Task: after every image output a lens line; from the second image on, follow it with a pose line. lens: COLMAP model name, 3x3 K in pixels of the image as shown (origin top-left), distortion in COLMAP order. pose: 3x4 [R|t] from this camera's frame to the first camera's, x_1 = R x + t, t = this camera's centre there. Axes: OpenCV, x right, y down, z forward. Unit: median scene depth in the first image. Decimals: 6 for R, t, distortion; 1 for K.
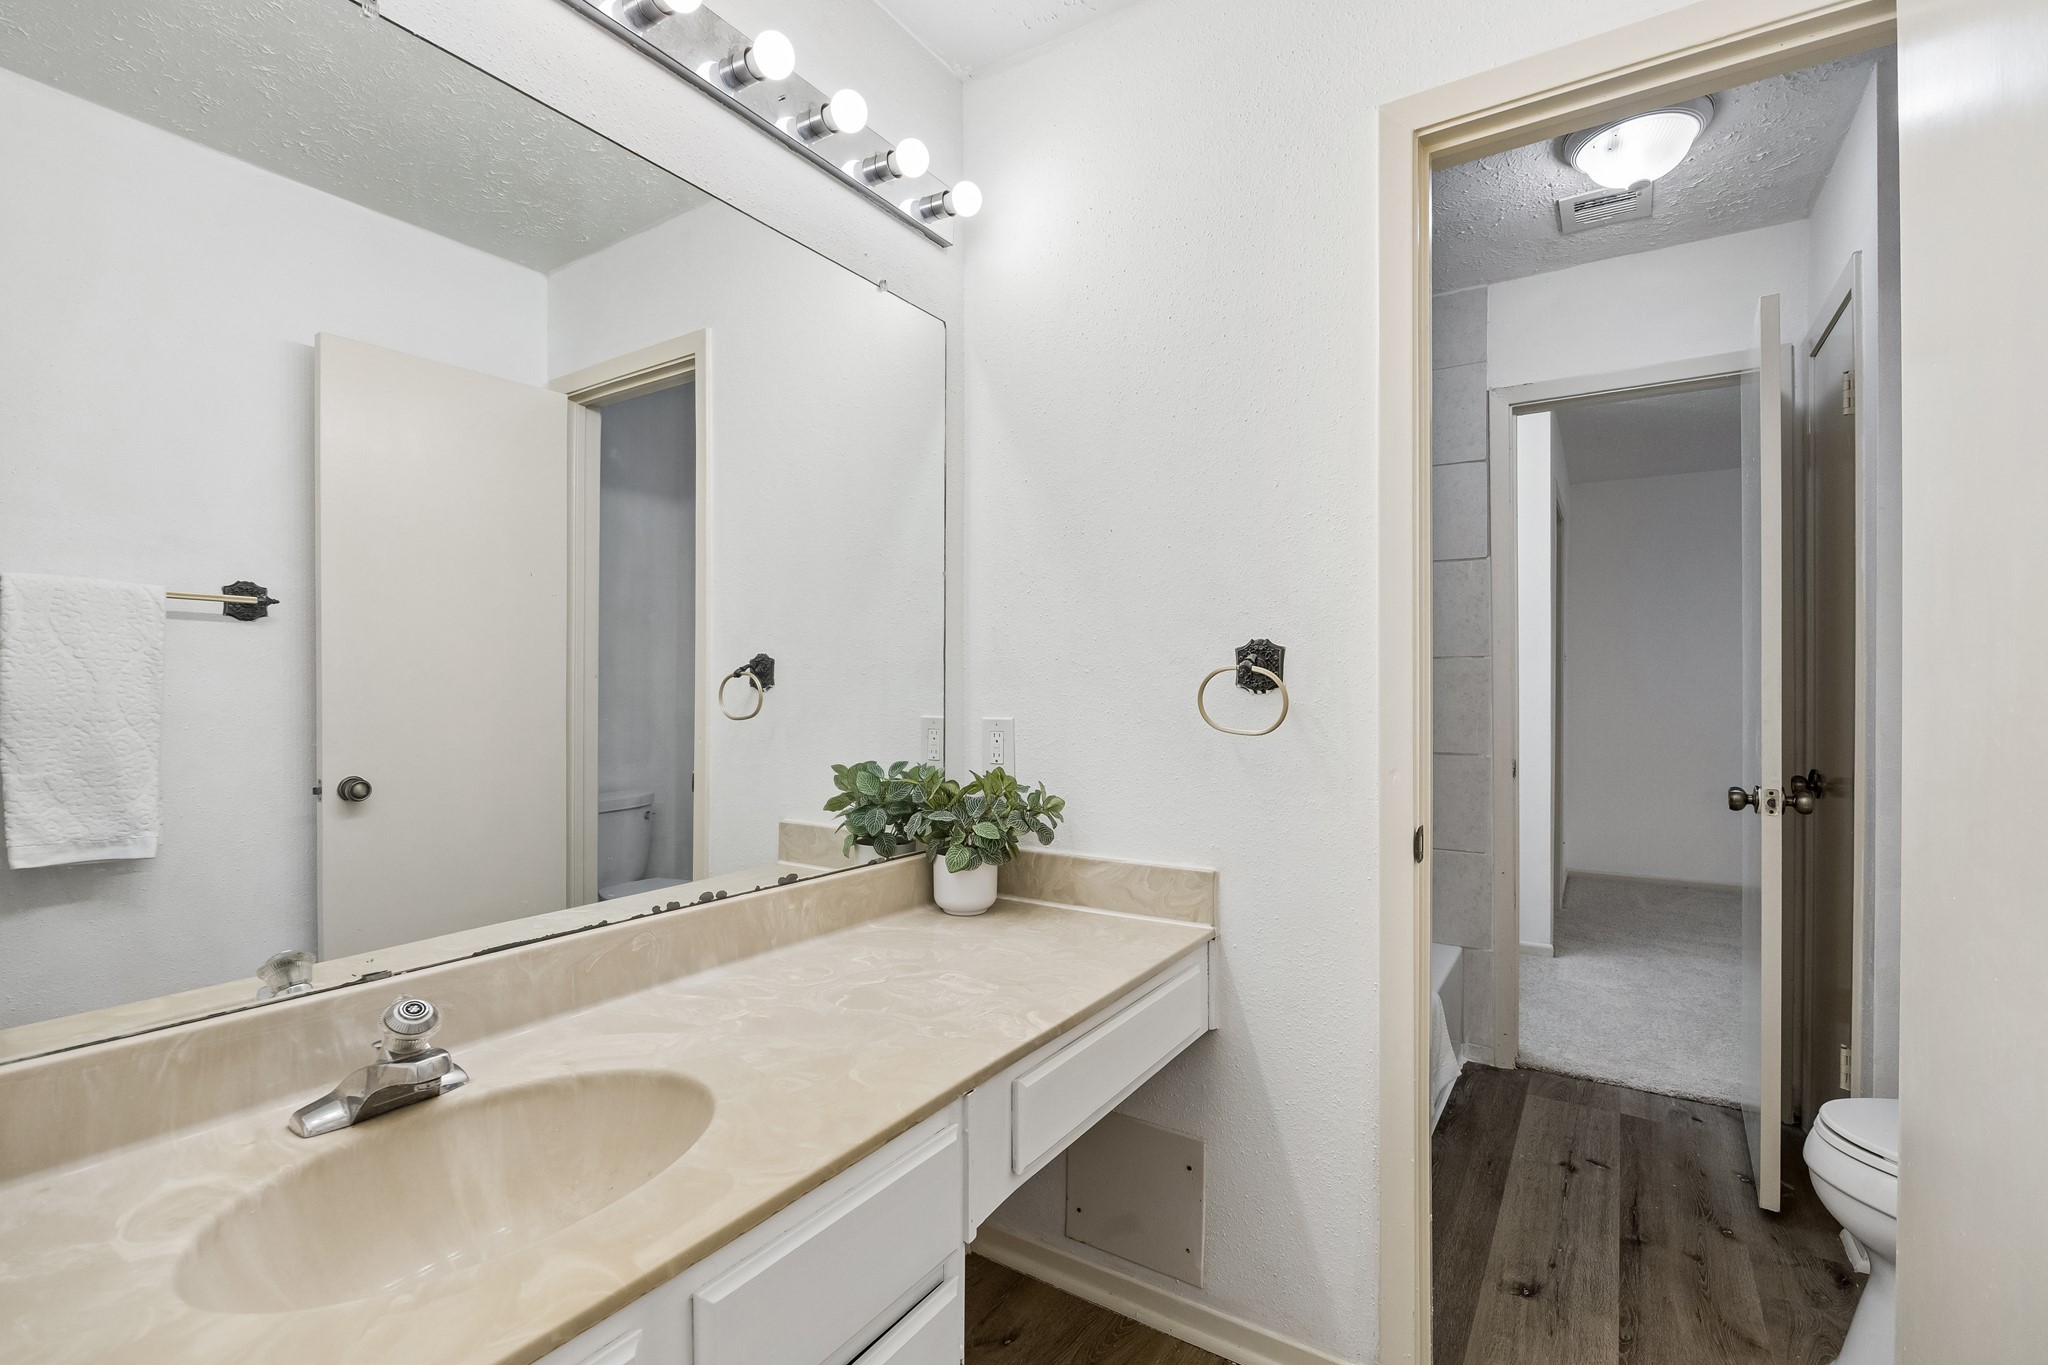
lens RADIAL K [[915.2, 0, 1019.3], [0, 915.2, 689.1], [0, 0, 1]] dist [0.001926, 0.000239]
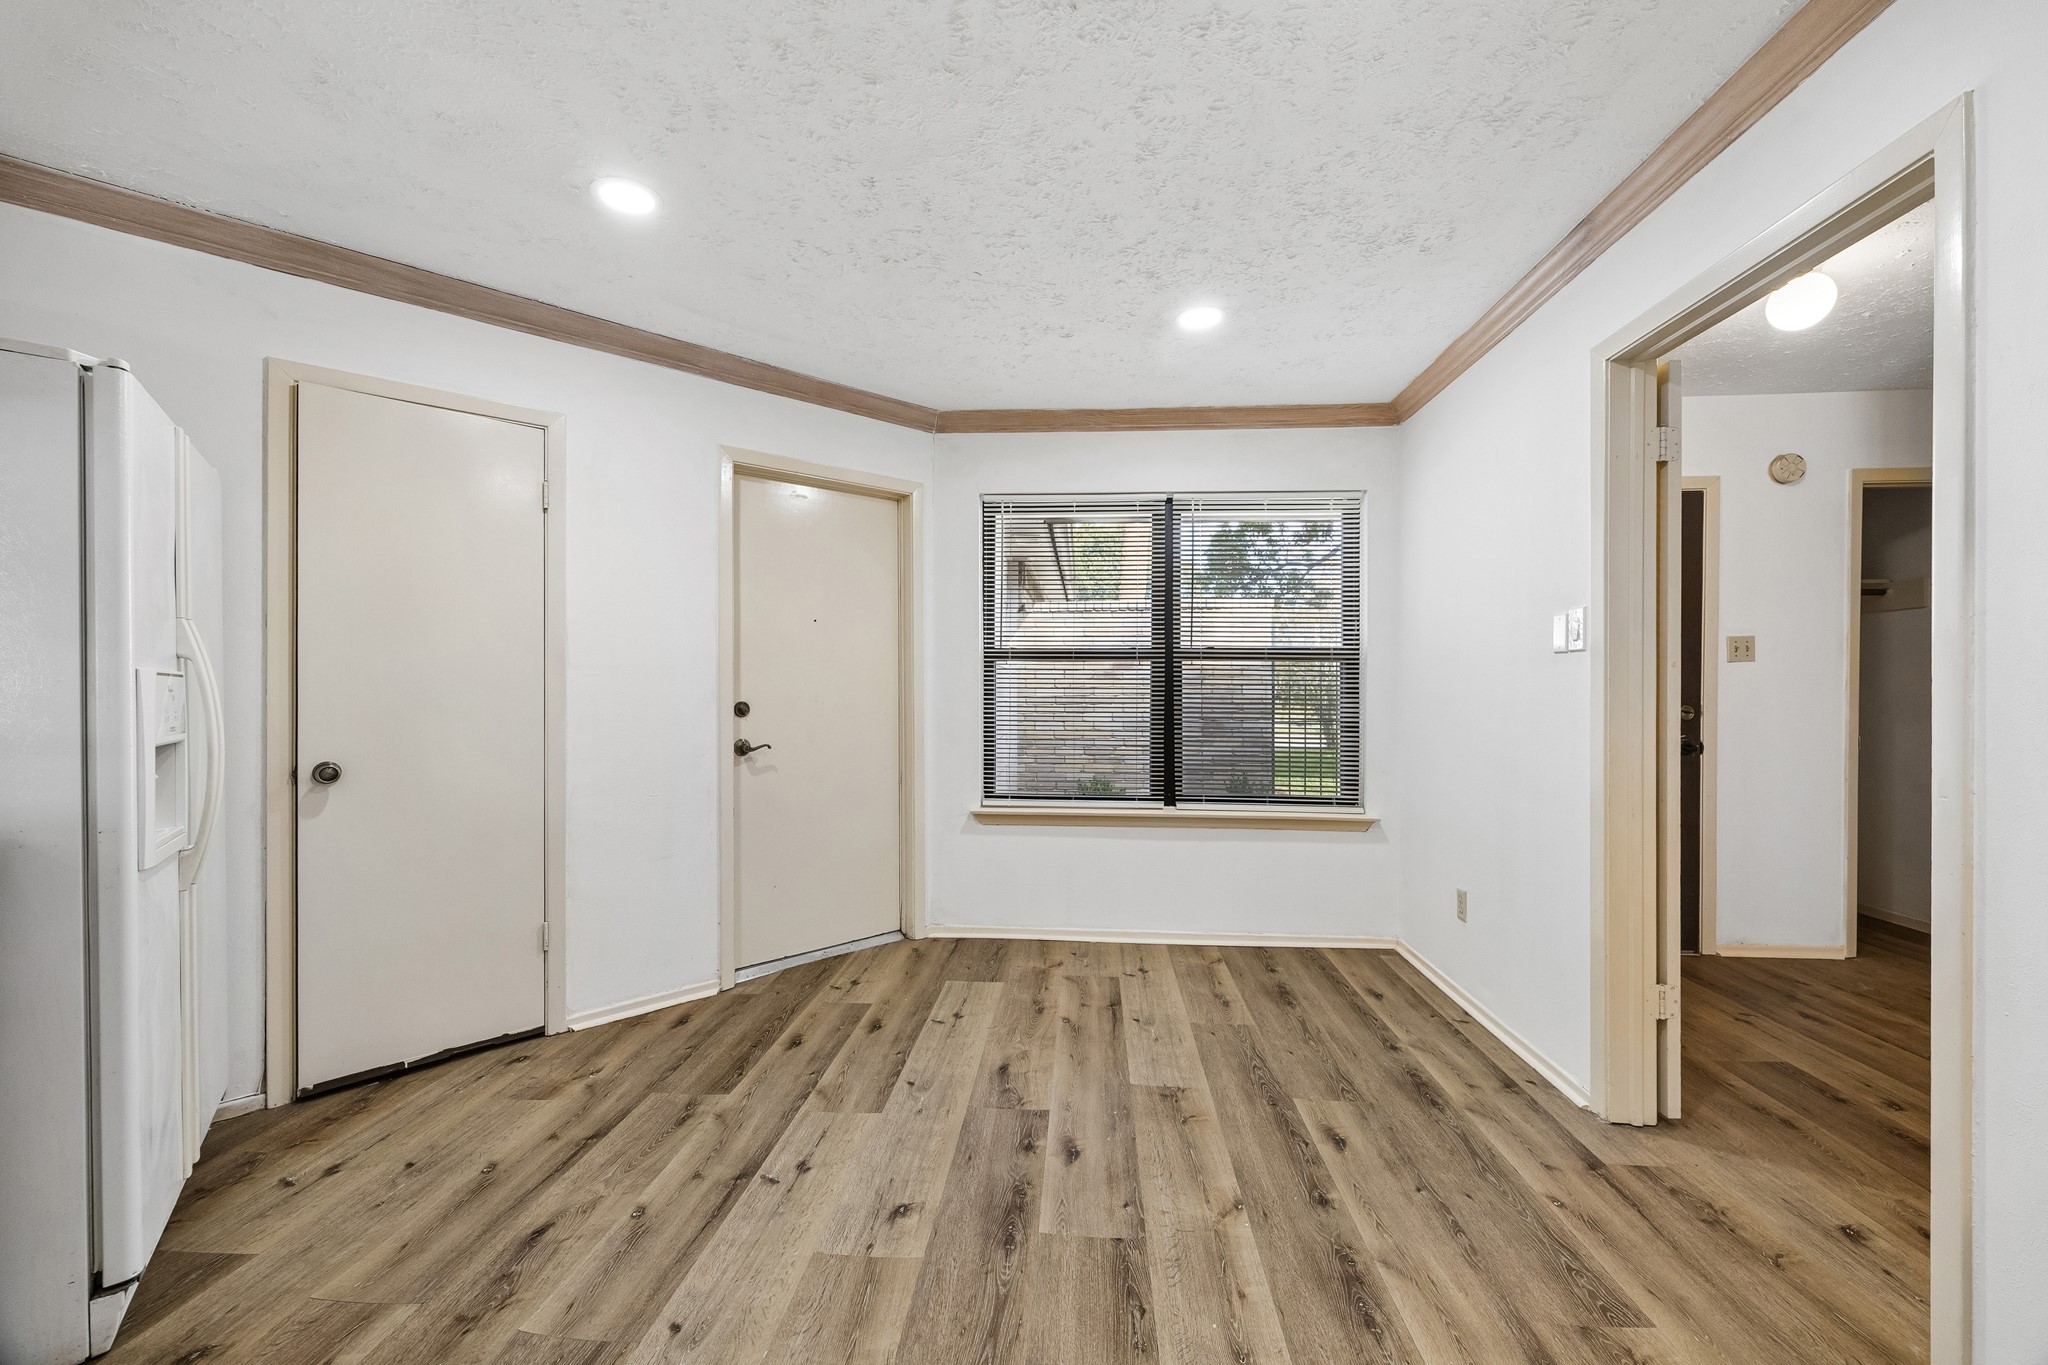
lens RADIAL K [[800.1, 0, 1027.1], [0, 800.1, 686.7], [0, 0, 1]] dist [-0.000348, -0.000887]
pose [[-0.880579, 0.006317, -0.473857, 1.380240], [0.006274, 0.999979, 0.001672, 0.030365], [0.473857, -0.001501, -0.880600, 2.034560]]
